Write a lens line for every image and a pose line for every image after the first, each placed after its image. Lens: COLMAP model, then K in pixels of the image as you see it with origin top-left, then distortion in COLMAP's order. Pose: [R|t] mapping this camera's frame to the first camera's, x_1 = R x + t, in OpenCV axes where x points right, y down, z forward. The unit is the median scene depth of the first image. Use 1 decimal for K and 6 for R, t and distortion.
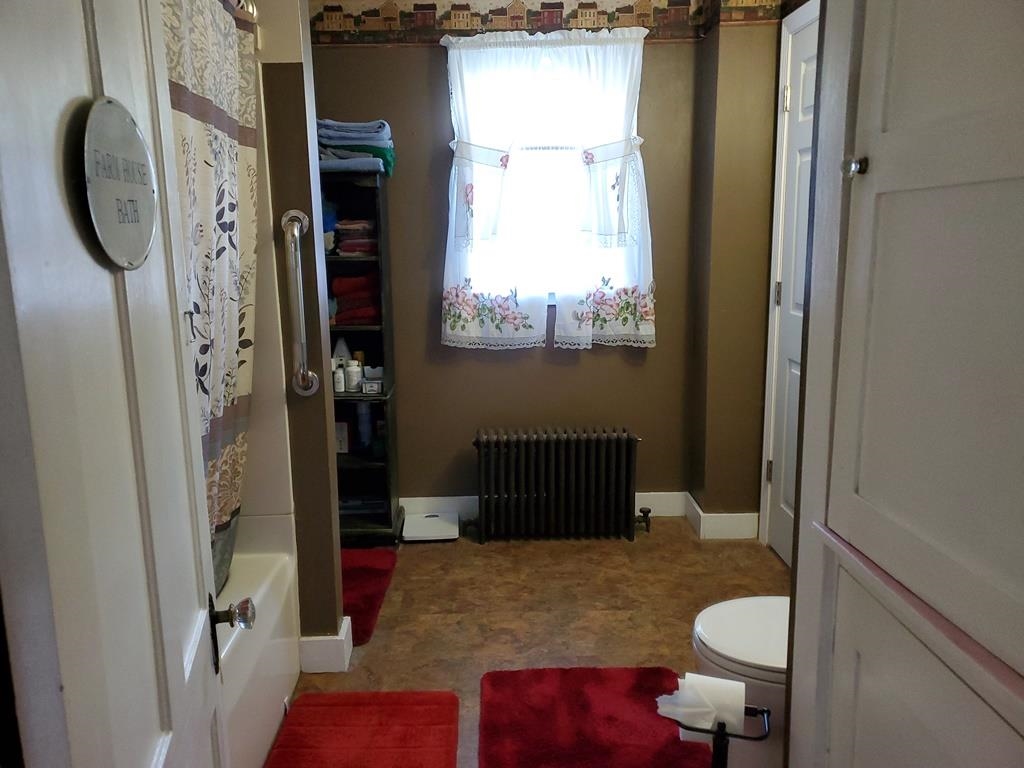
lens RADIAL K [[795.6, 0, 511.8], [0, 795.6, 382.8], [0, 0, 1]] dist [0.038699, -0.009324]
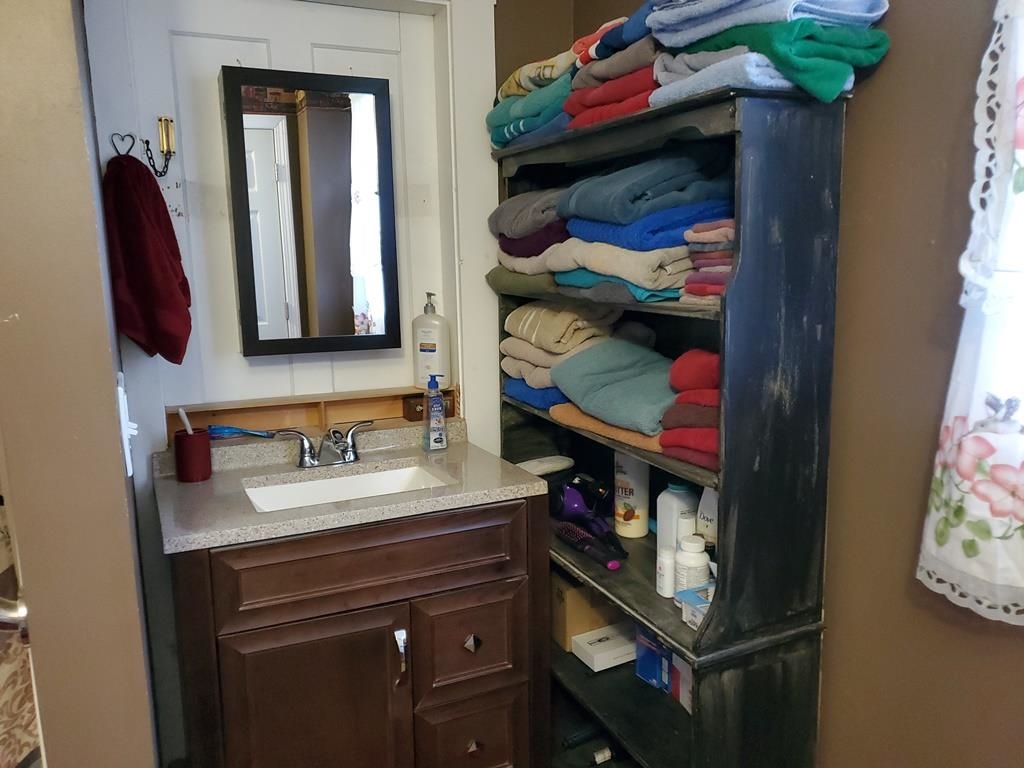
lens RADIAL K [[795.6, 0, 513.8], [0, 795.6, 389.7], [0, 0, 1]] dist [0.038699, -0.009324]
pose [[0.383550, 0.161000, -0.909378, 0.148627], [-0.159049, 0.981490, 0.106685, -0.136585], [0.909721, 0.103717, 0.402058, 0.705537]]
